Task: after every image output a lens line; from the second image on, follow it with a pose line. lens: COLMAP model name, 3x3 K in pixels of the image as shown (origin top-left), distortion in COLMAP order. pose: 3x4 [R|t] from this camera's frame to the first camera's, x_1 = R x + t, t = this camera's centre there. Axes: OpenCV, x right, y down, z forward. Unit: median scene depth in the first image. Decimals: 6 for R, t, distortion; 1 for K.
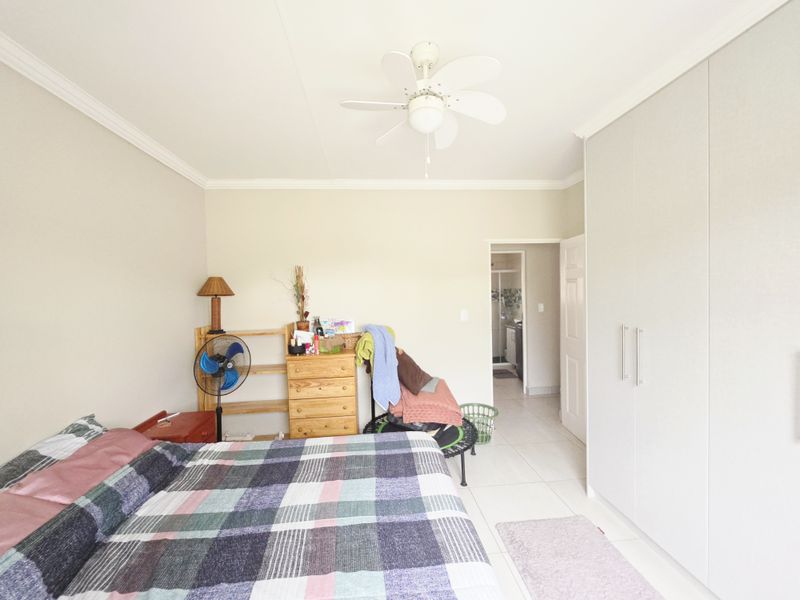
lens RADIAL K [[322.9, 0, 399.6], [0, 322.9, 296.4], [0, 0, 1]] dist [-0.003012, -0.000582]
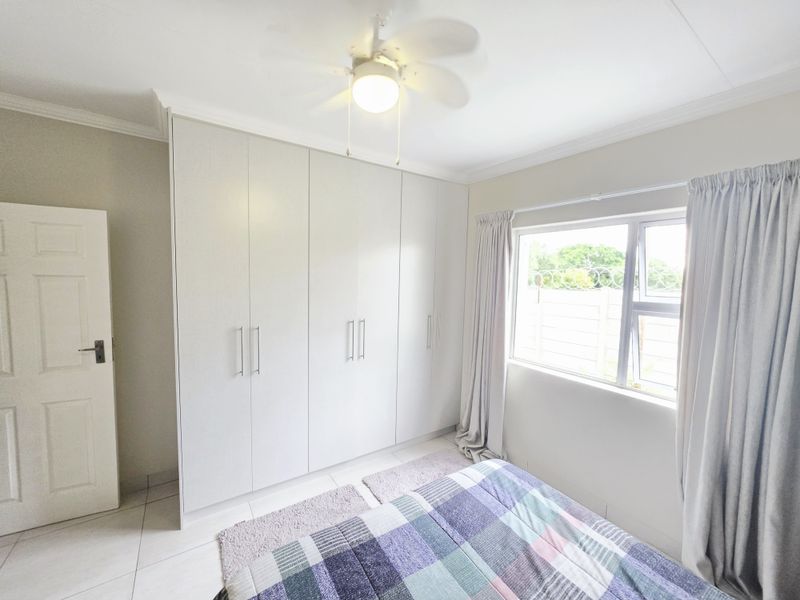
lens RADIAL K [[322.9, 0, 399.4], [0, 322.9, 299.2], [0, 0, 1]] dist [-0.003012, -0.000582]
pose [[-0.477387, -0.052391, 0.877130, -0.696118], [0.017947, 0.997431, 0.069344, -0.100027], [-0.878510, 0.048846, -0.475221, 1.396445]]
